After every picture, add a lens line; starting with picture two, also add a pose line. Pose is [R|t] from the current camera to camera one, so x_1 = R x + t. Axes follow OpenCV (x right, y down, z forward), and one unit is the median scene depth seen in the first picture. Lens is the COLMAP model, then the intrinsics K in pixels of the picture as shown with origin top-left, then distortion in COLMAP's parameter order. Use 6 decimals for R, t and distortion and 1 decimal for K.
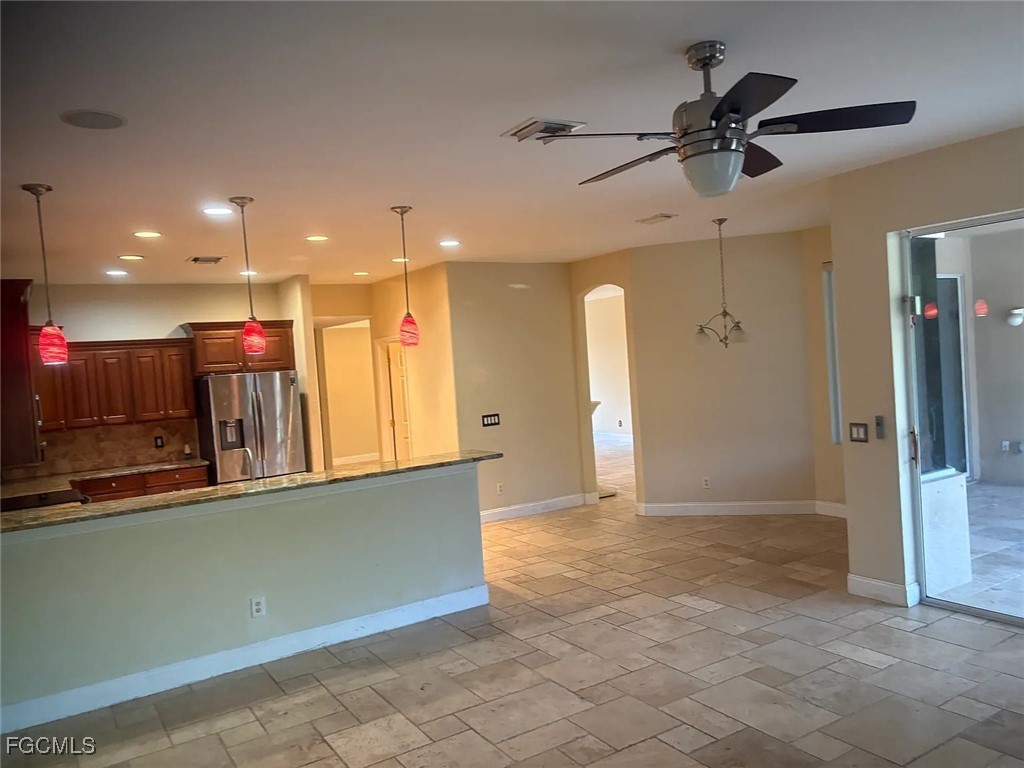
lens RADIAL K [[773.5, 0, 512.0], [0, 773.5, 384.0], [0, 0, 1]] dist [0.117509, -0.130391]
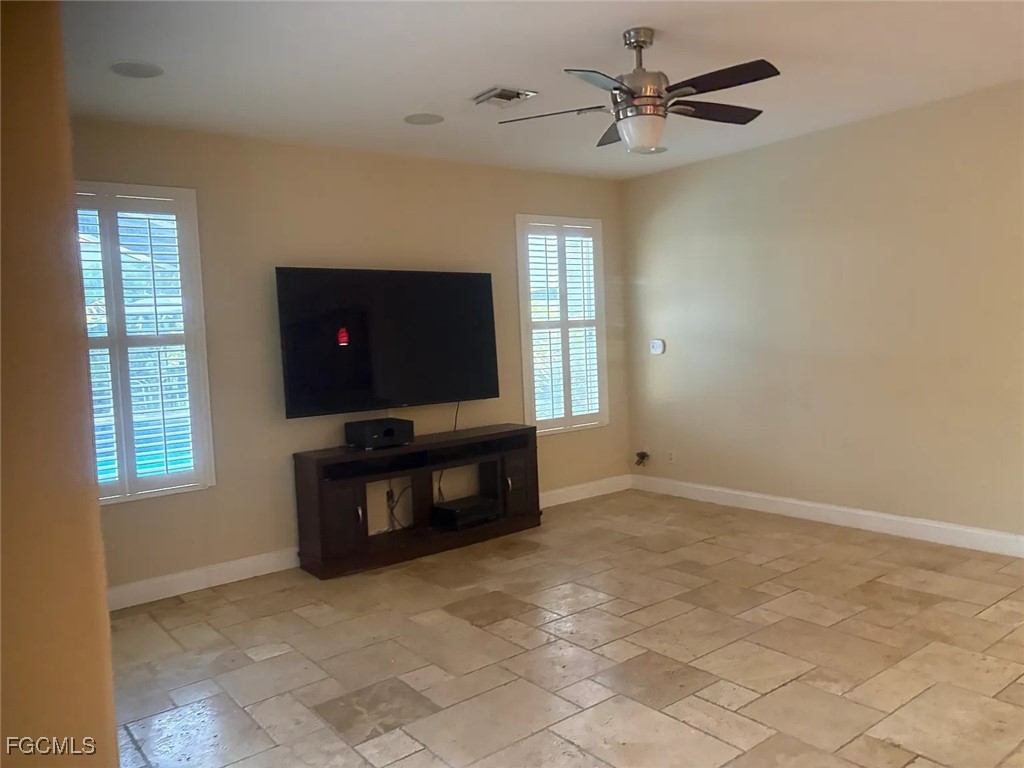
lens RADIAL K [[773.5, 0, 512.0], [0, 773.5, 384.0], [0, 0, 1]] dist [0.117509, -0.130391]
pose [[-0.988367, 0.123203, -0.089169, 0.384862], [0.113457, 0.987746, 0.107168, -0.017489], [0.101280, 0.095805, -0.990234, 1.409381]]
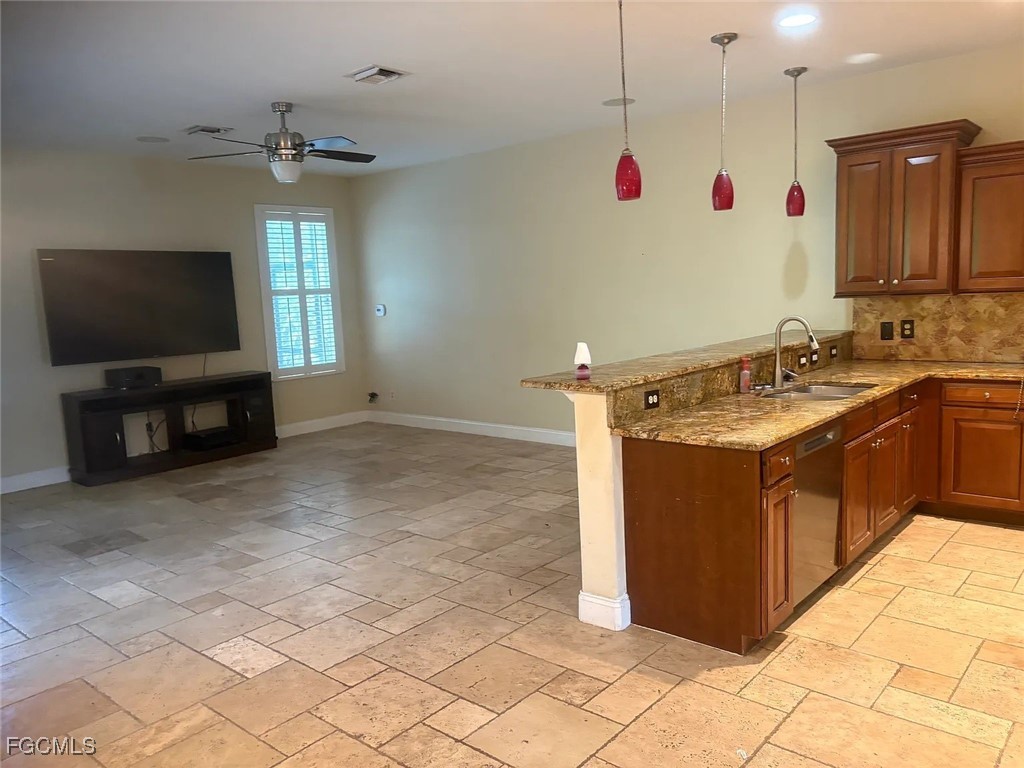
lens RADIAL K [[777.6, 0, 532.6], [0, 777.6, 396.5], [0, 0, 1]] dist [0.009044, 0.002814]
pose [[-0.946217, 0.151148, -0.286056, 0.194179], [0.097409, 0.976230, 0.193616, -0.023388], [0.308521, 0.155338, -0.938448, 1.902840]]
